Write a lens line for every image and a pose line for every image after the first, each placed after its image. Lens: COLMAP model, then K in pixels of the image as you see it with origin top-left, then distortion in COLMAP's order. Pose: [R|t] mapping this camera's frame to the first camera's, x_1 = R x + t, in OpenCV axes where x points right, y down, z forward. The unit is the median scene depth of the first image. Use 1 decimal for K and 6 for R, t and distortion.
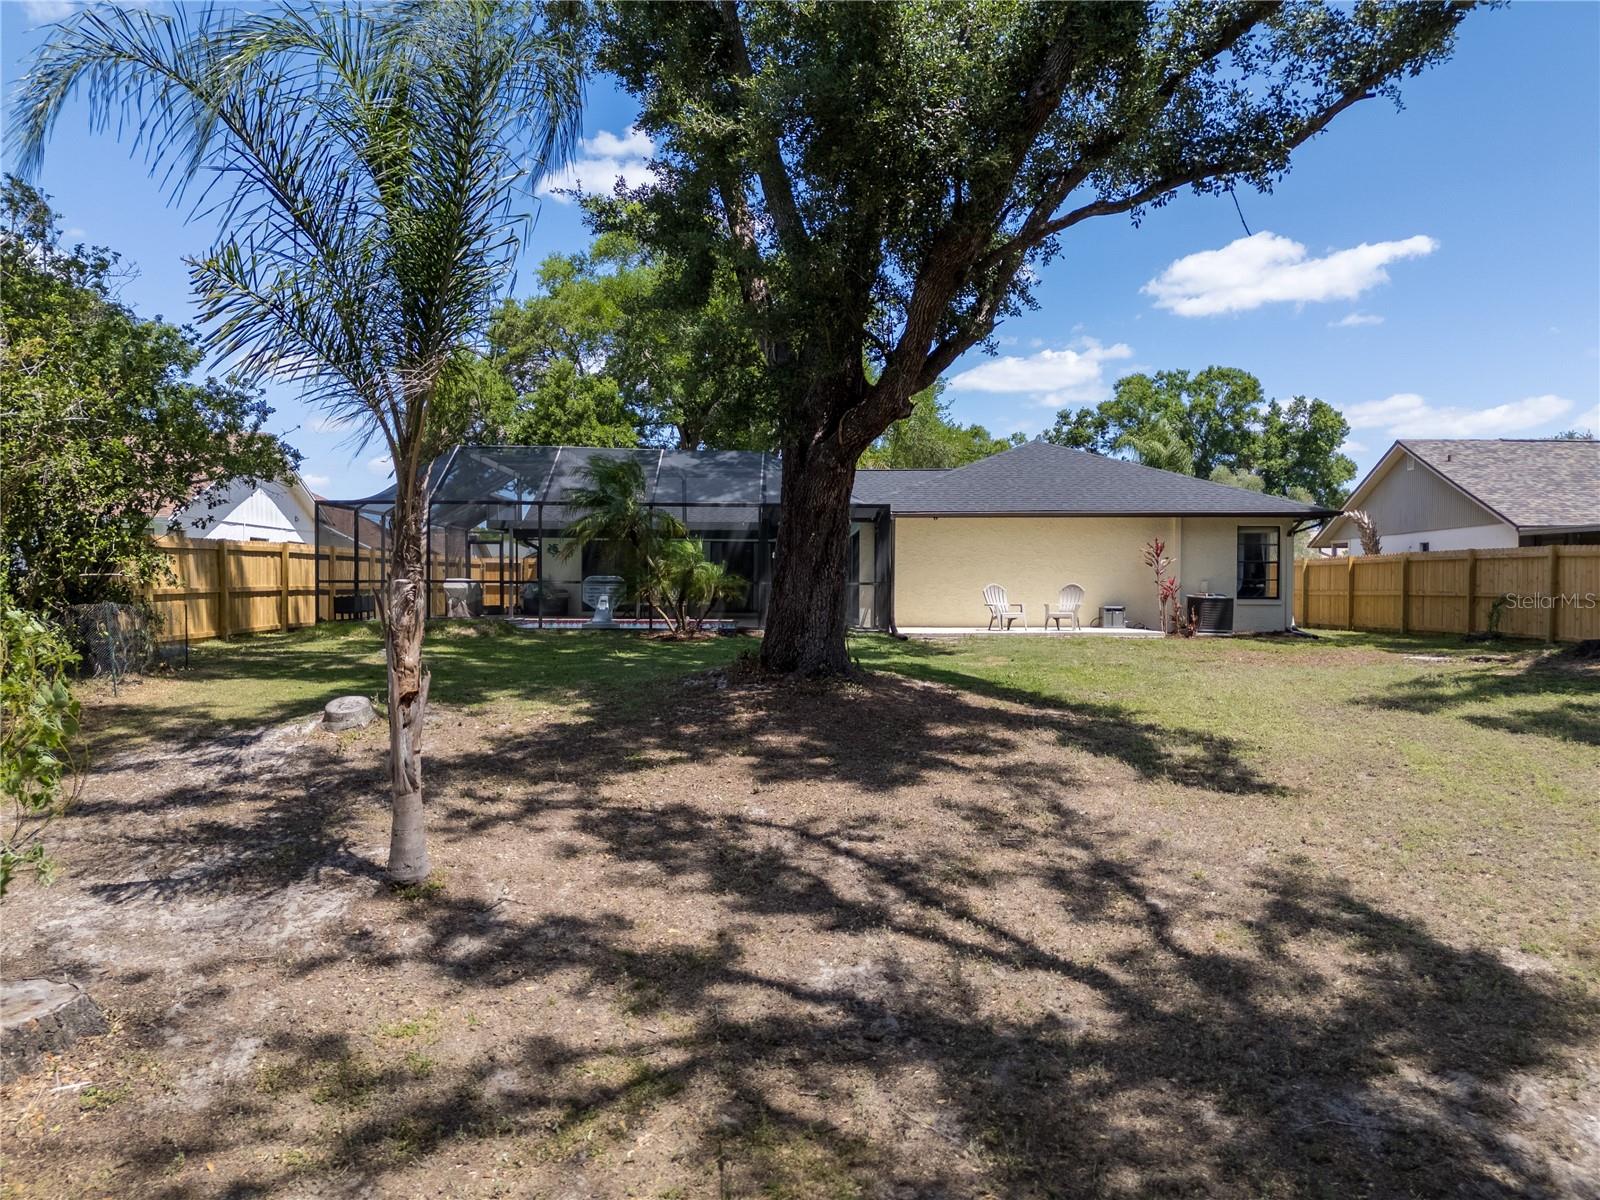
lens RADIAL K [[1169.3, 0, 800.0], [0, 1169.3, 600.0], [0, 0, 1]] dist [0.011312, -0.003649]
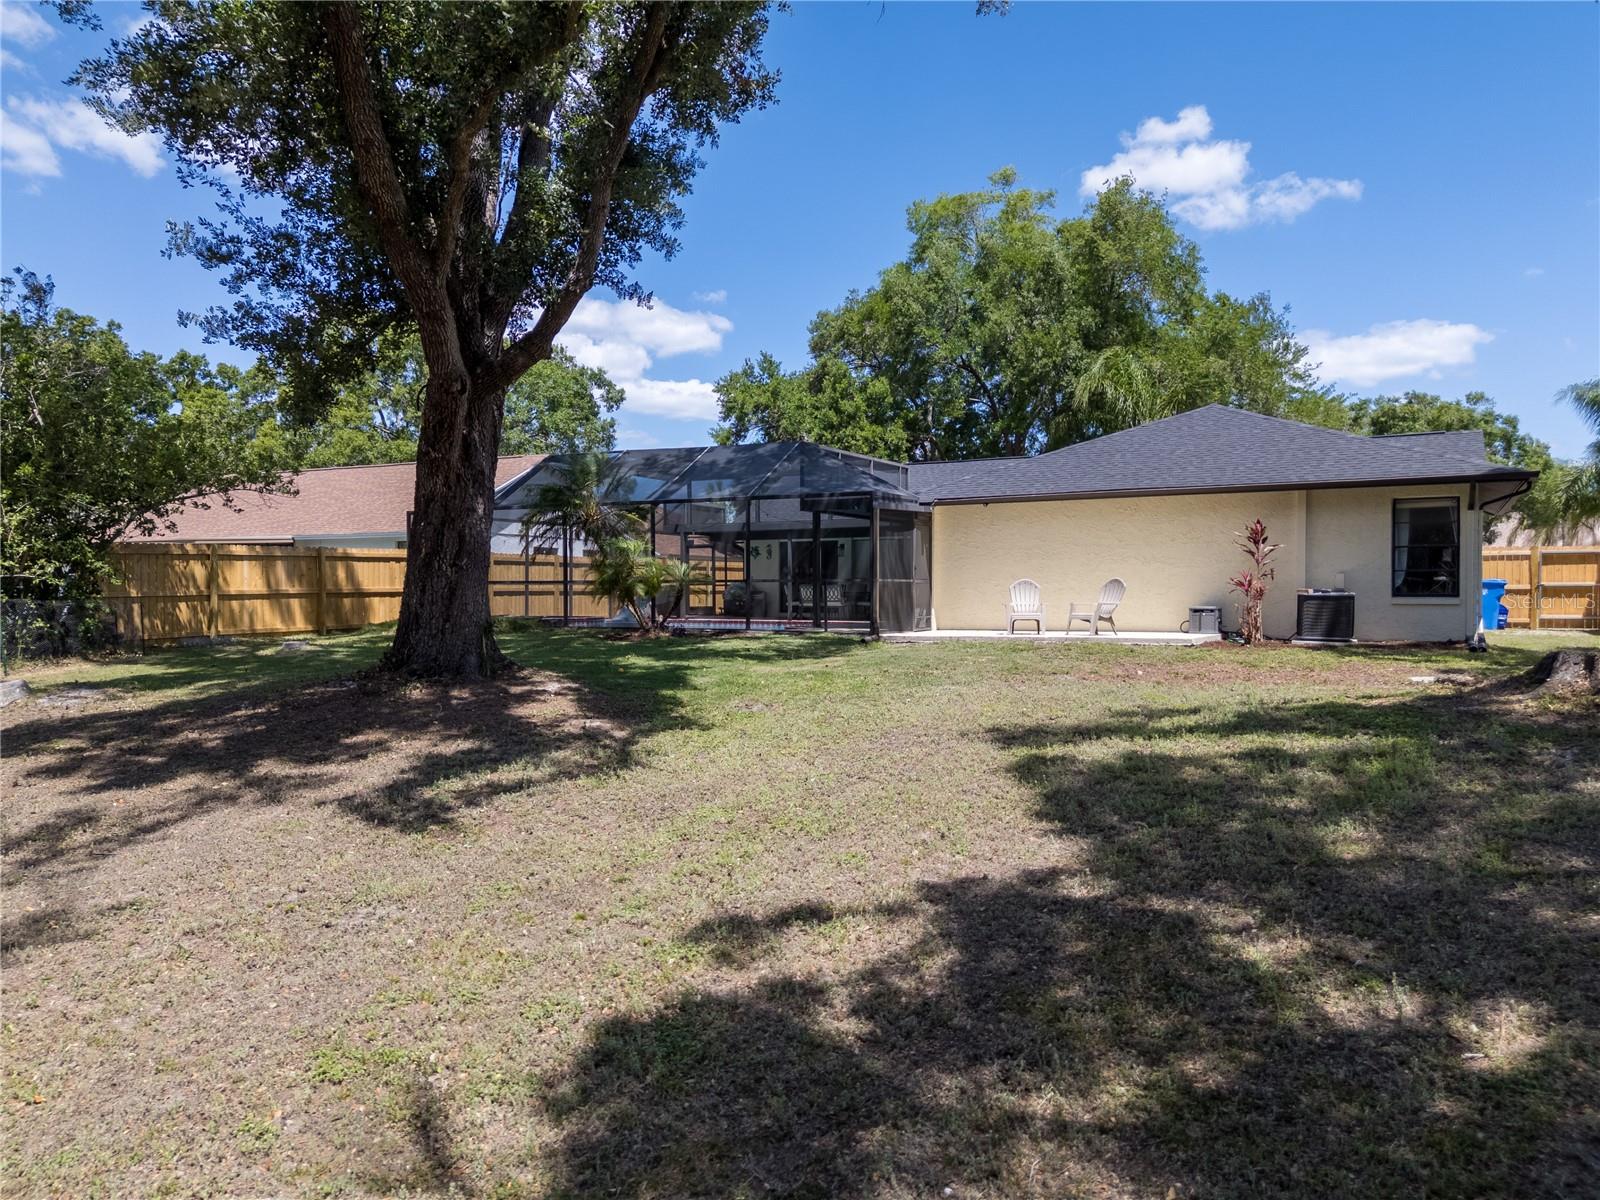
lens RADIAL K [[1169.3, 0, 800.0], [0, 1169.3, 600.0], [0, 0, 1]] dist [0.011312, -0.003649]
pose [[0.883934, -0.002088, -0.467607, 0.394353], [0.000544, 0.999994, -0.003436, 0.003786], [0.467612, 0.002783, 0.883930, 0.168463]]
